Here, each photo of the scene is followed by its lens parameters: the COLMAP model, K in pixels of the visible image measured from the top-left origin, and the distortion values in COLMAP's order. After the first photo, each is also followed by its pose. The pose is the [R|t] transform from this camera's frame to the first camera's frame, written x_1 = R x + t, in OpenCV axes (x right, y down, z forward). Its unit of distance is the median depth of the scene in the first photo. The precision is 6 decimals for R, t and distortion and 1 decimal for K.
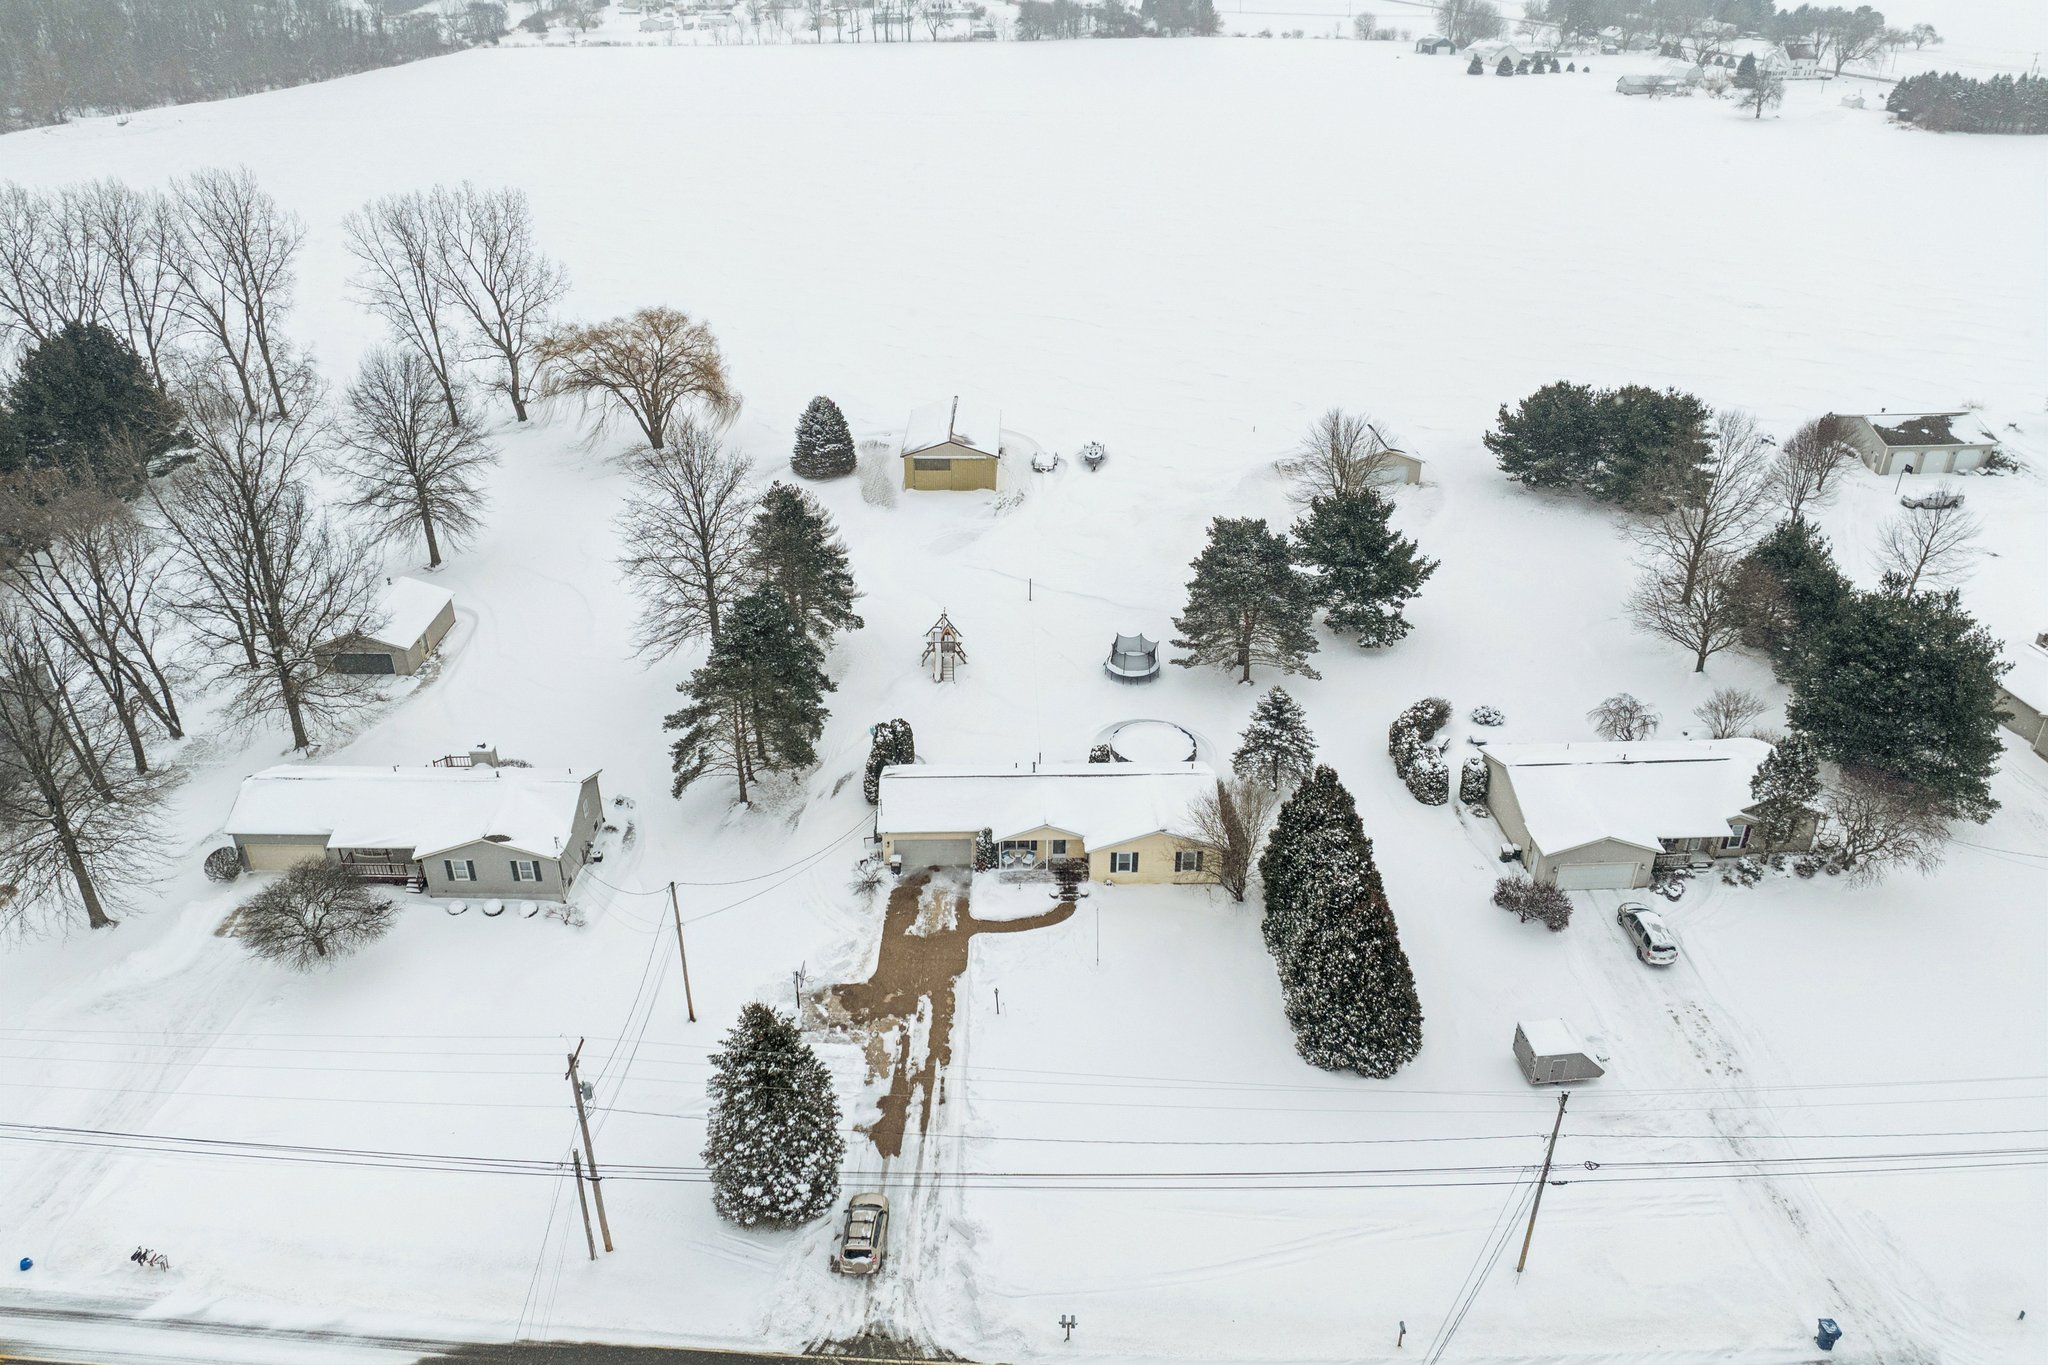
lens RADIAL K [[1439.6, 0, 1014.5], [0, 1439.6, 686.7], [0, 0, 1]] dist [-0.032346, -0.007508]
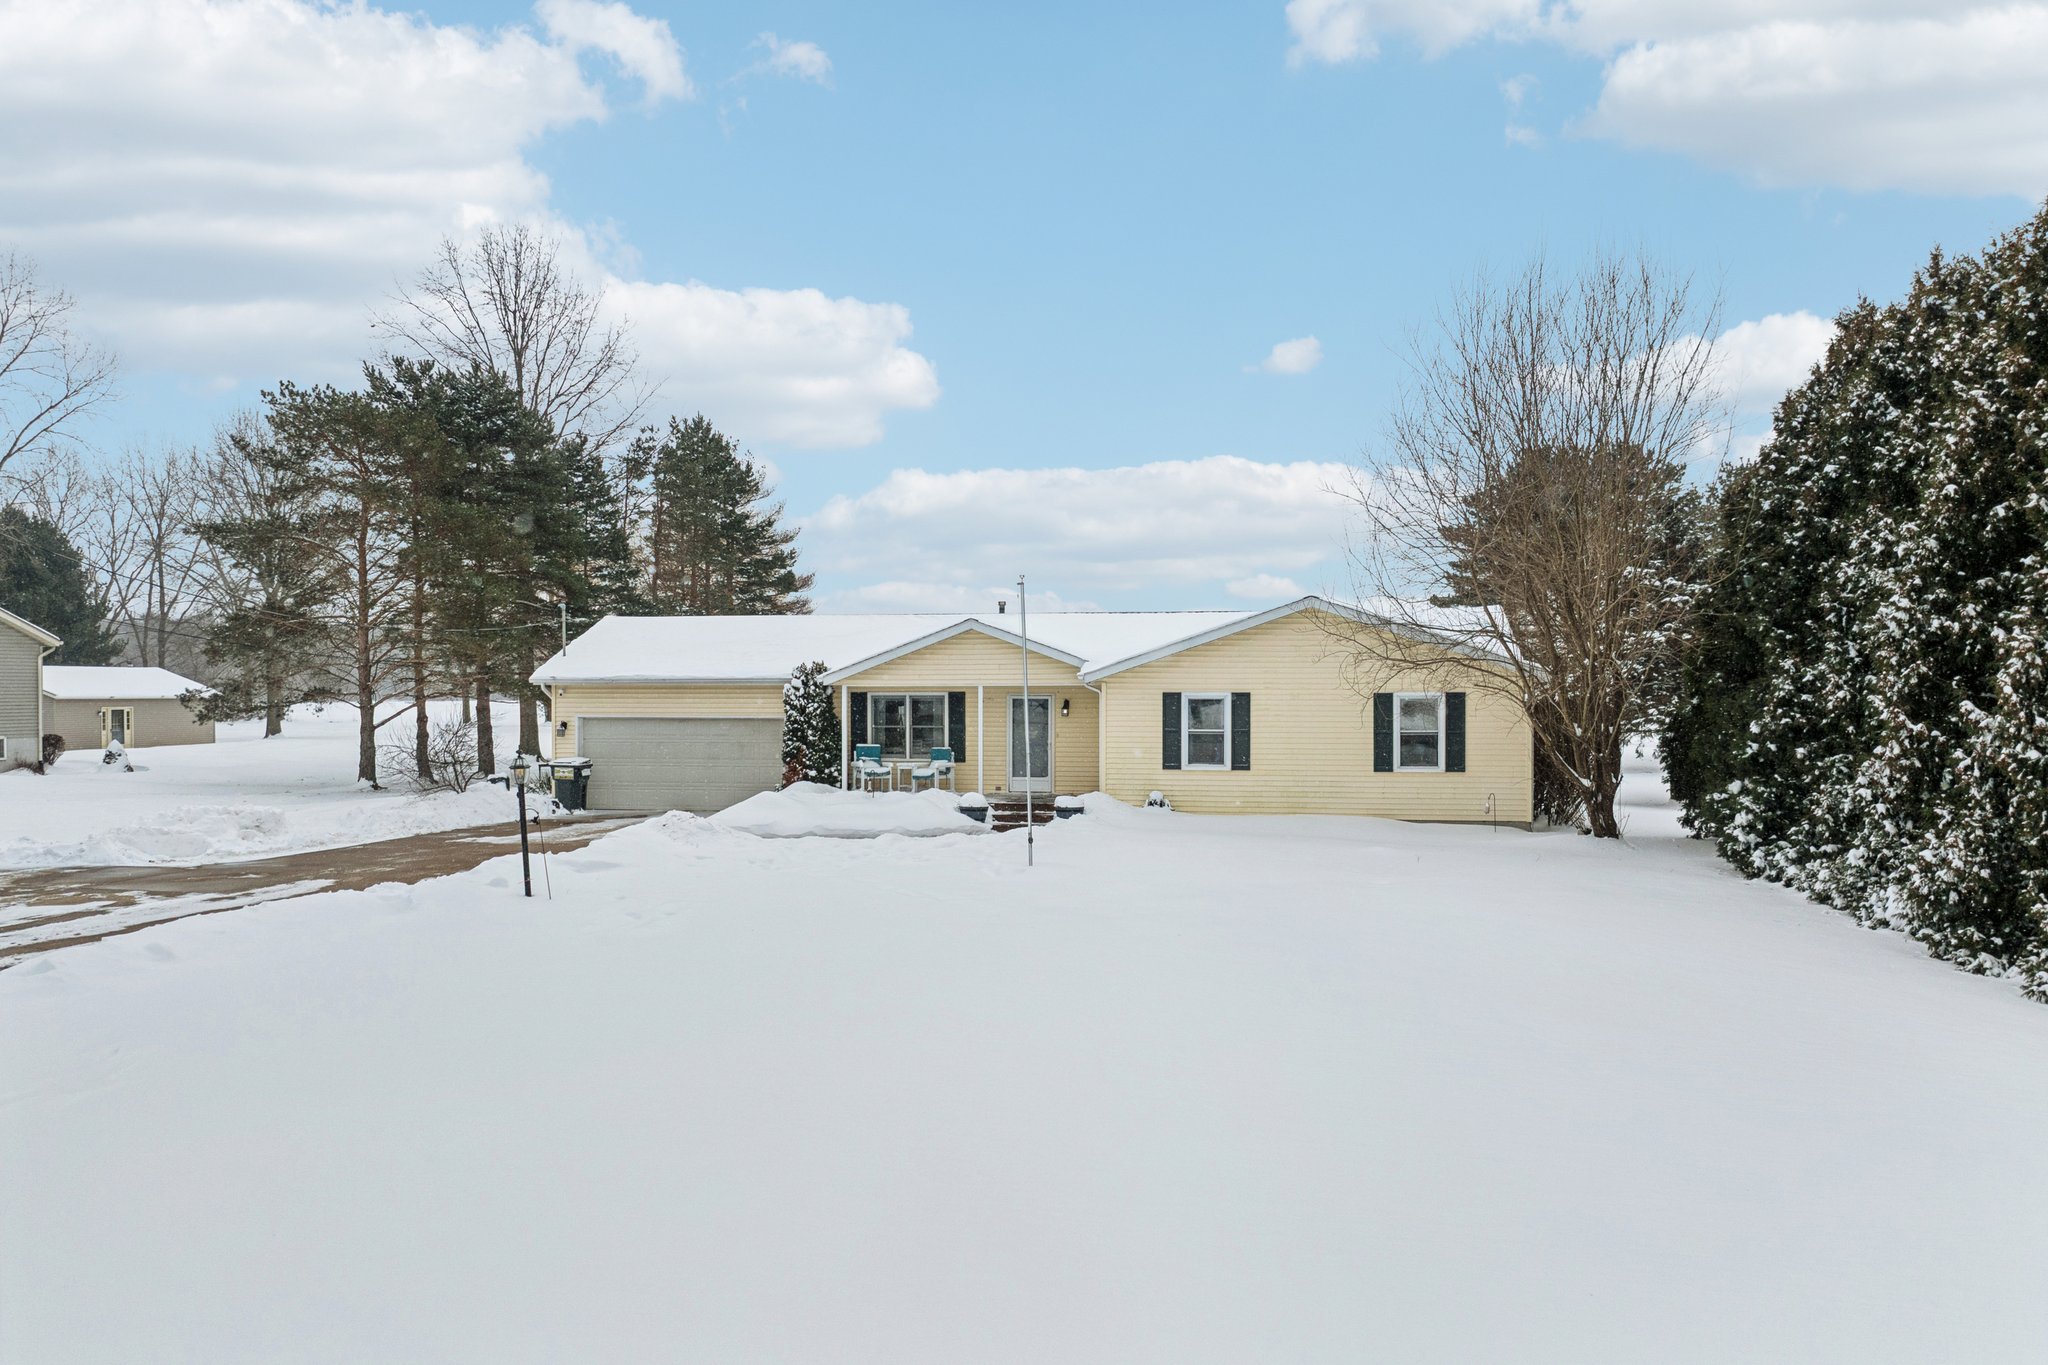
lens RADIAL K [[1466.6, 0, 1024.0], [0, 1466.6, 682.5], [0, 0, 1]] dist [-0.027448, -0.003295]
pose [[0.979192, -0.000739, -0.202937, 0.101032], [-0.099935, 0.868584, -0.485361, 0.268524], [0.176626, 0.495542, 0.850436, 0.707895]]
